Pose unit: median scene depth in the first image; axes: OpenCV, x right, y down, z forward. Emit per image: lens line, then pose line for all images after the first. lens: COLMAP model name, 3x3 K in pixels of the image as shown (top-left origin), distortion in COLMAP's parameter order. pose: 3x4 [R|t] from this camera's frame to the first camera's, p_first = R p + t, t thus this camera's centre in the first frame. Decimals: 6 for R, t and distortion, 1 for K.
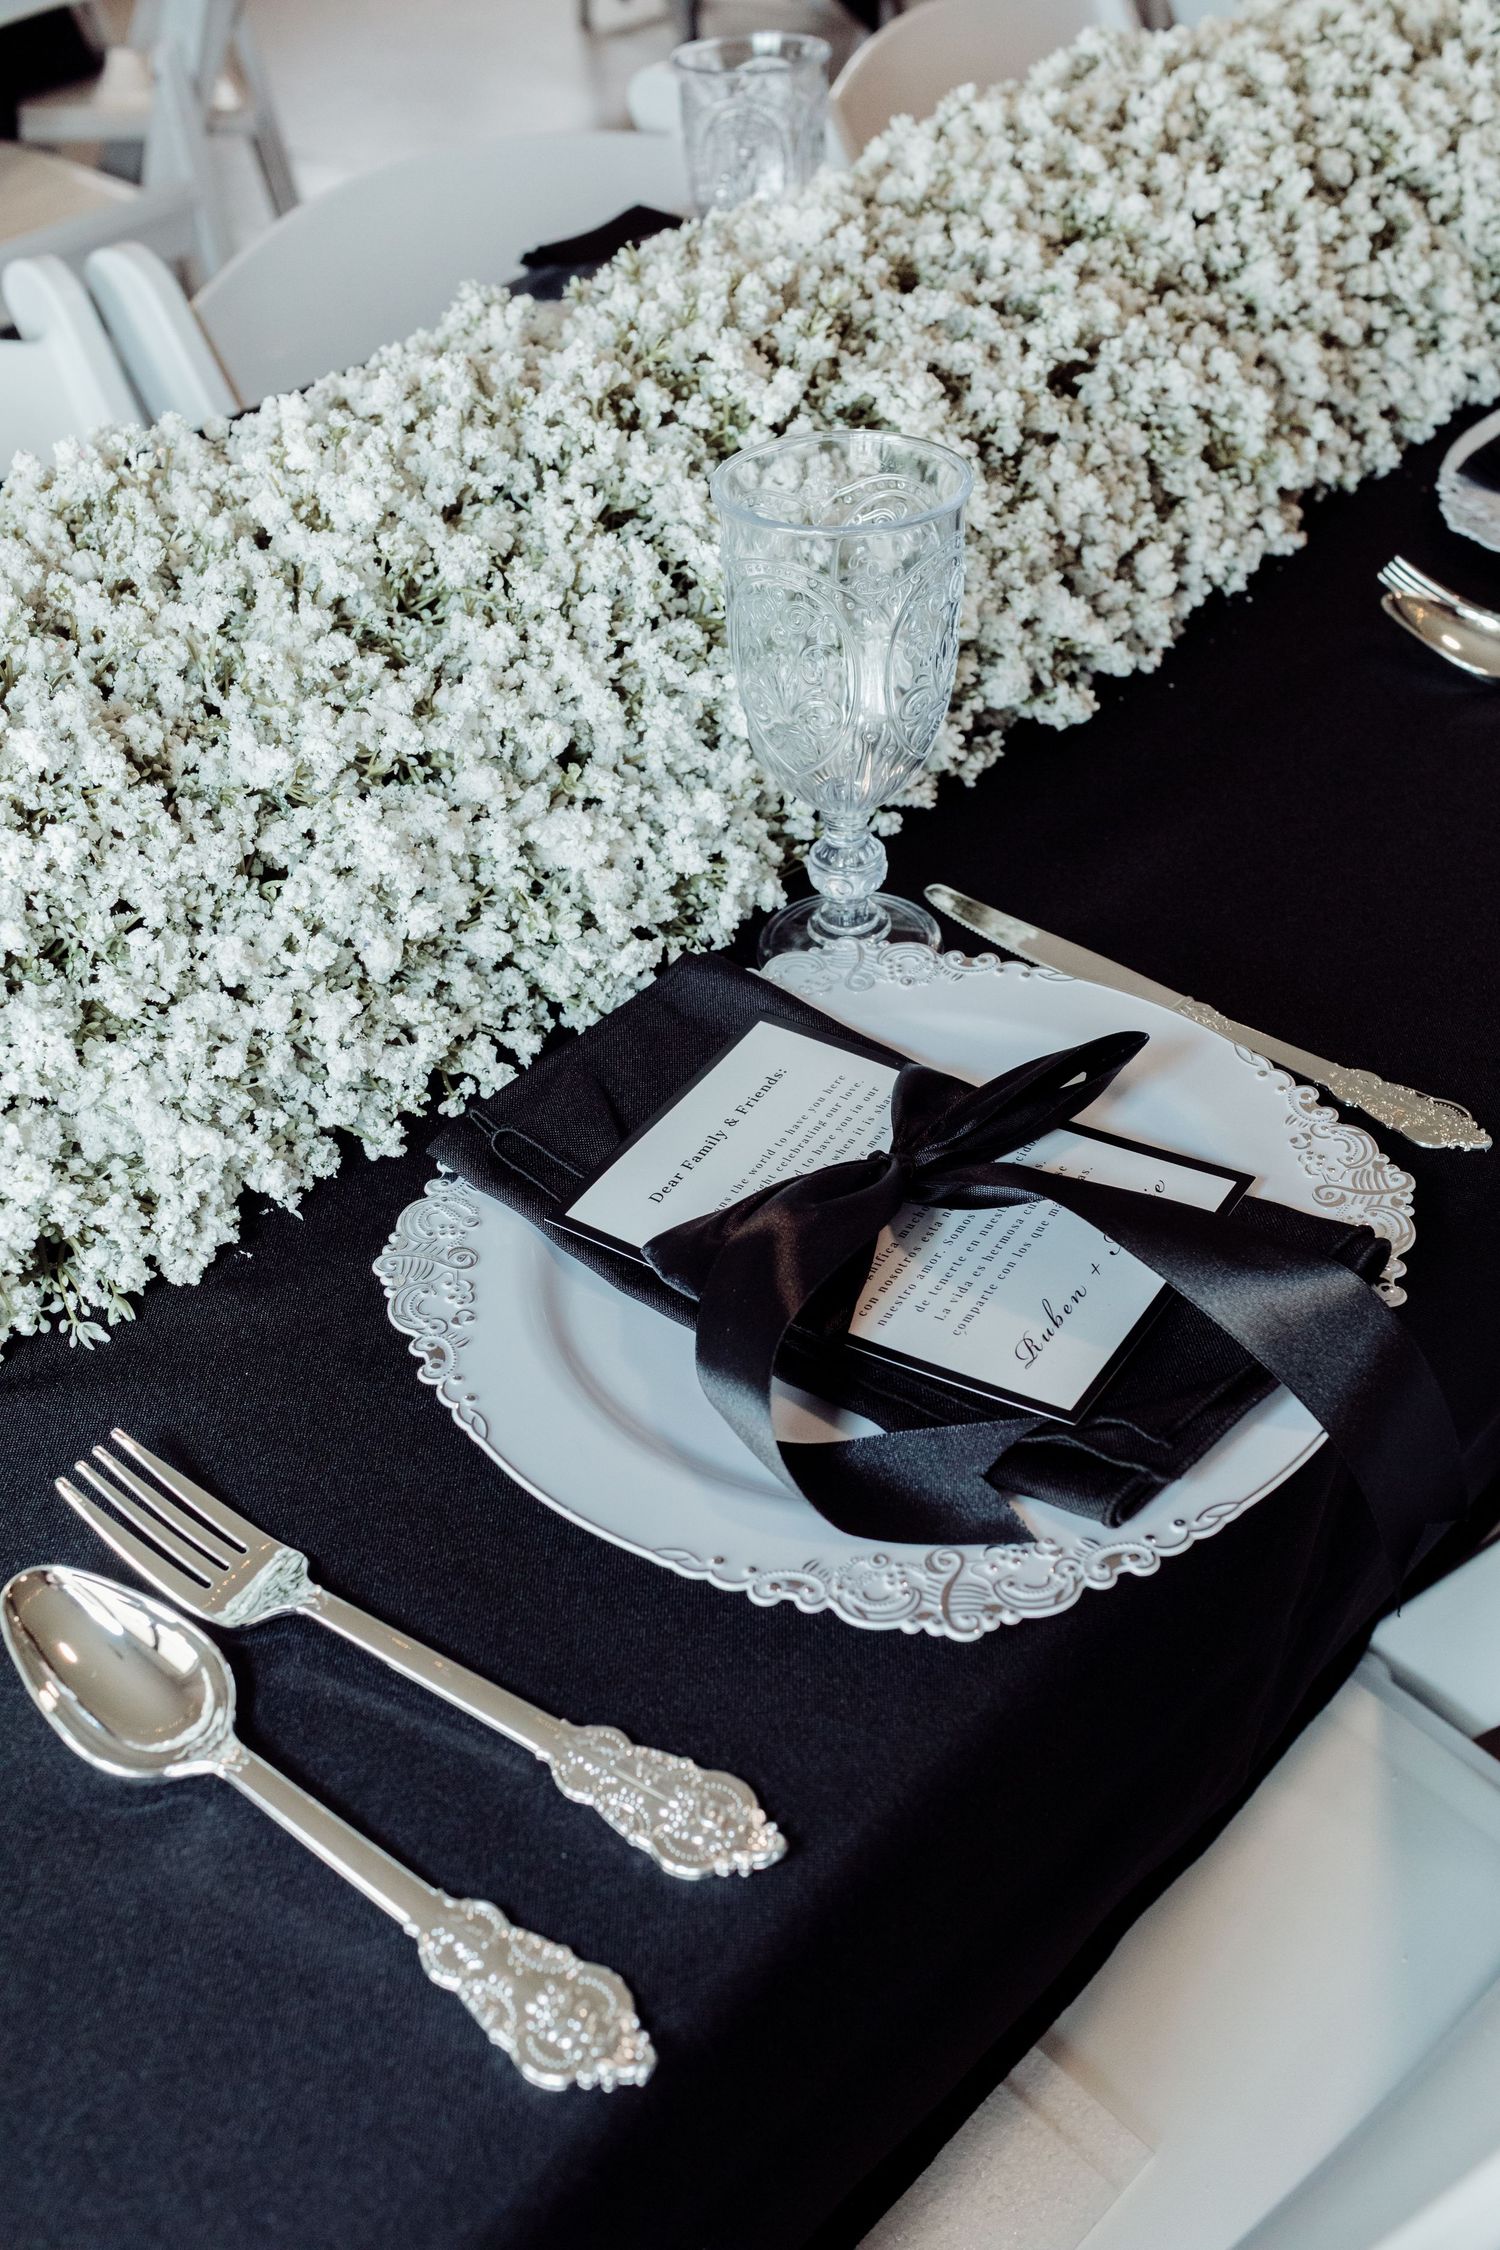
lens RADIAL K [[2140.2, 0, 749.0], [0, 2140.2, 1120.7], [0, 0, 1]] dist [-0.010819, 0.000000]
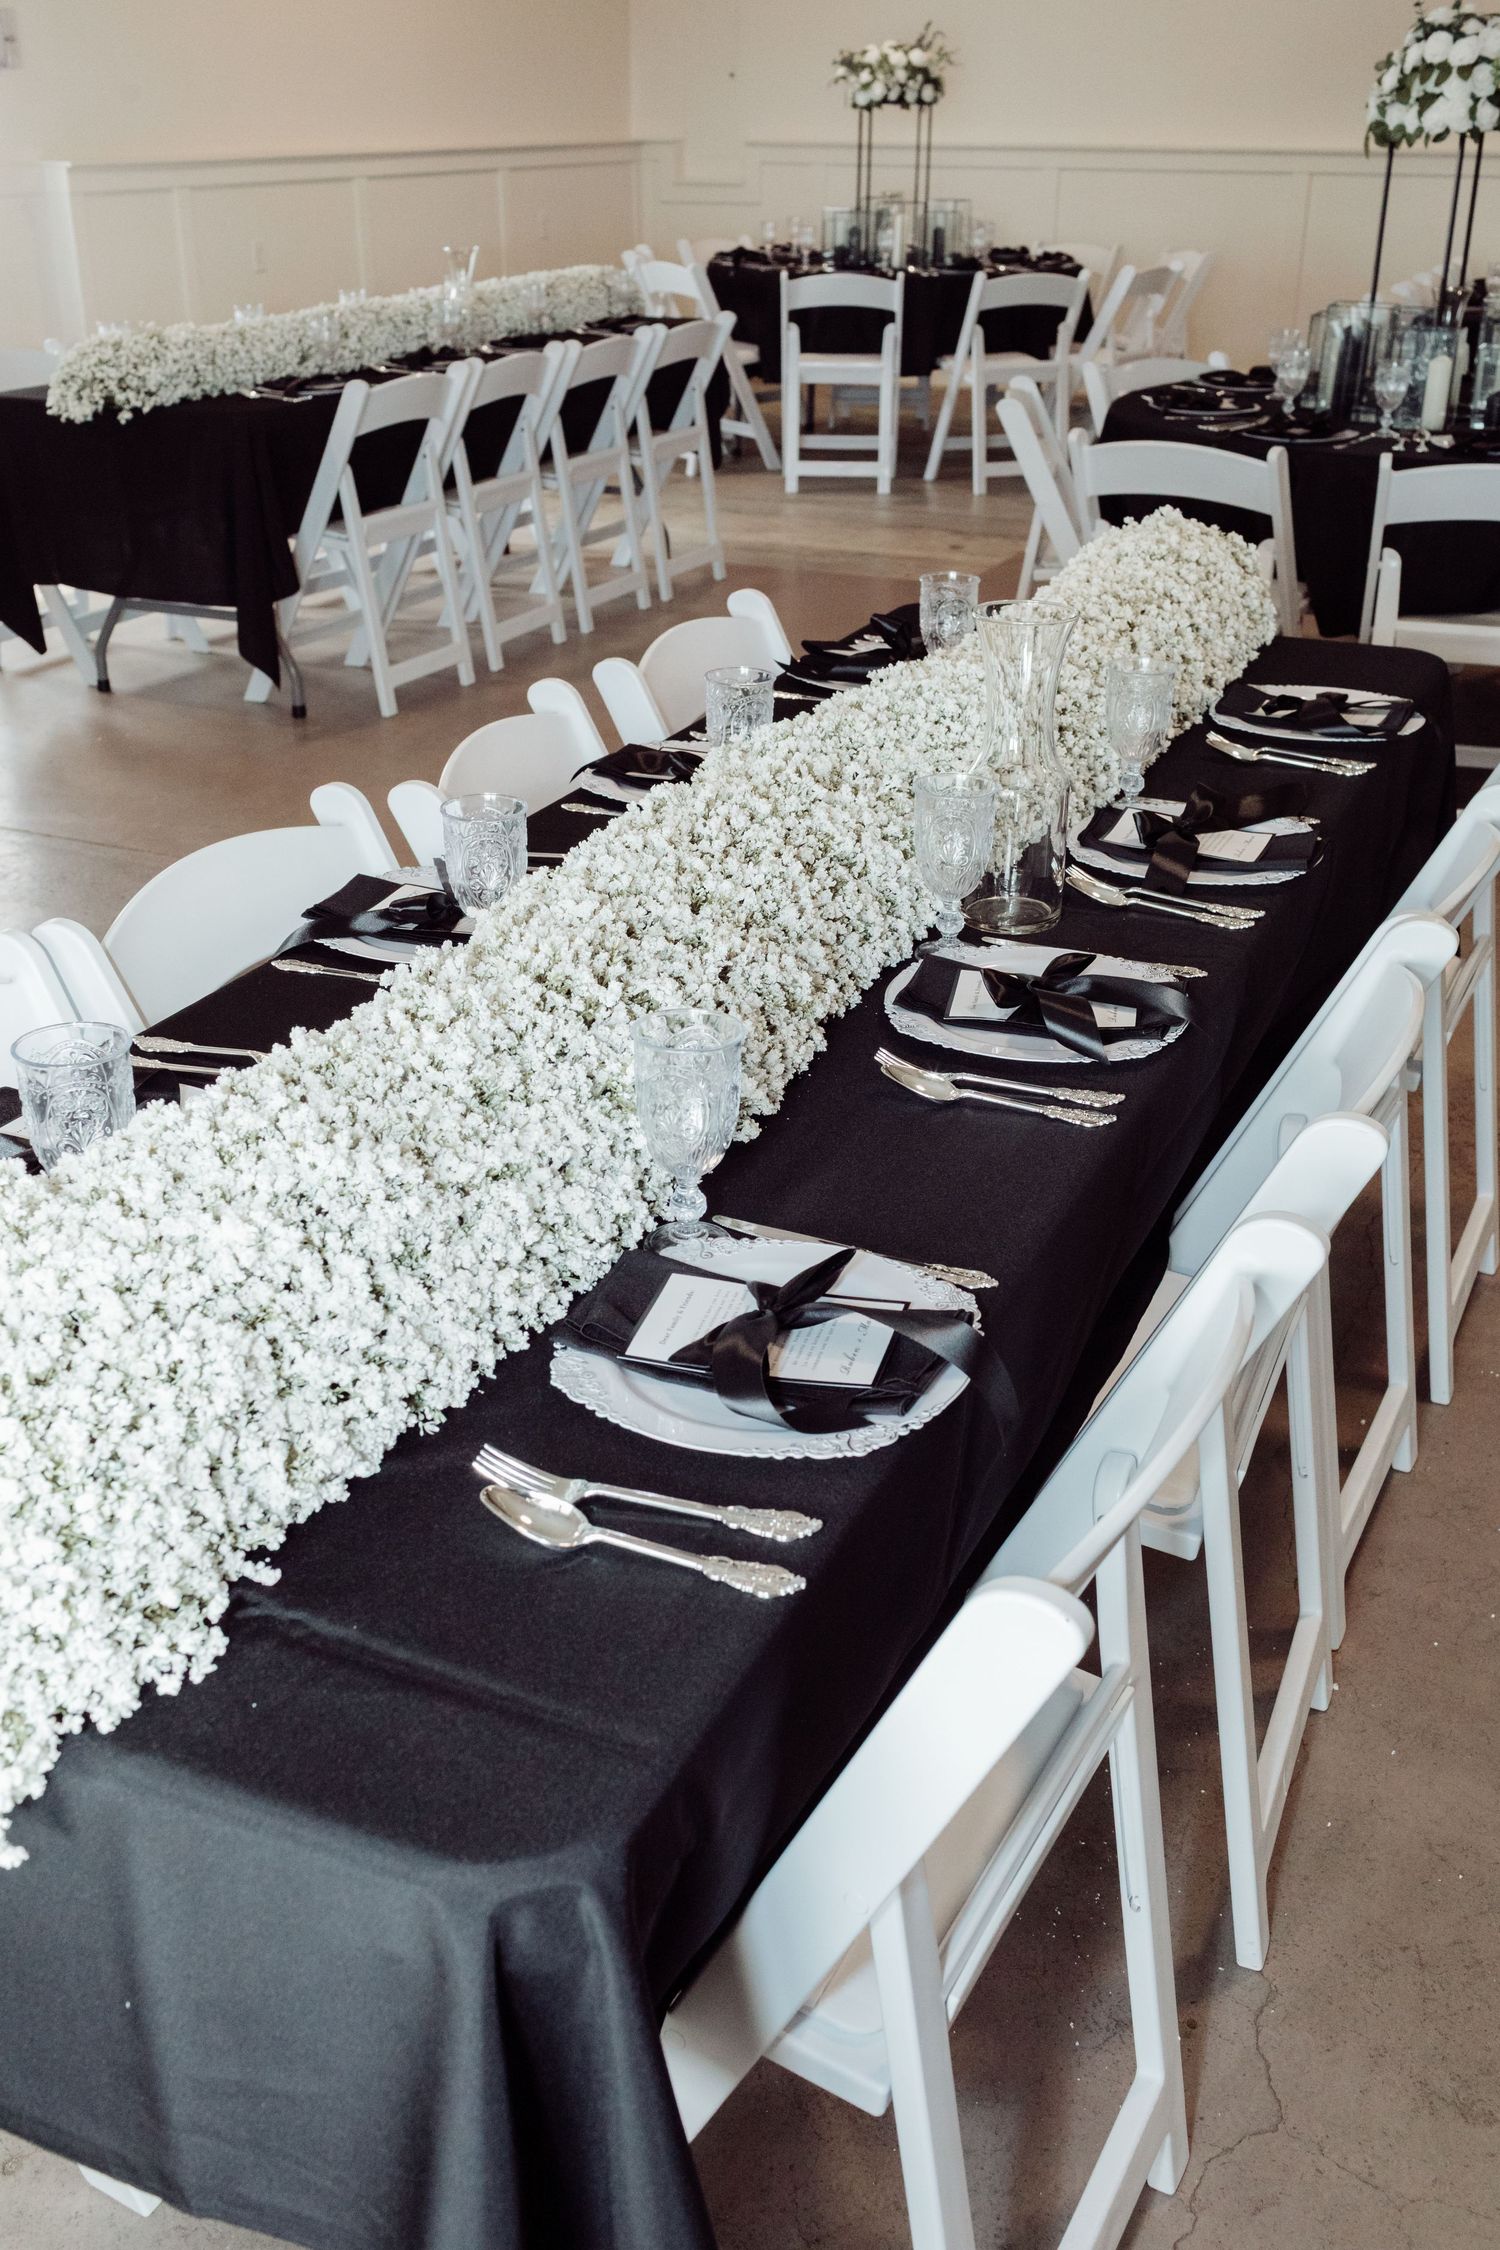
lens RADIAL K [[2140.2, 0, 752.2], [0, 2140.2, 1128.0], [0, 0, 1]] dist [-0.010819, 0.000000]
pose [[0.948858, -0.086298, 0.303681, -0.499527], [0.156016, 0.964425, -0.213411, 0.253035], [-0.274460, 0.249875, 0.928566, -0.940021]]
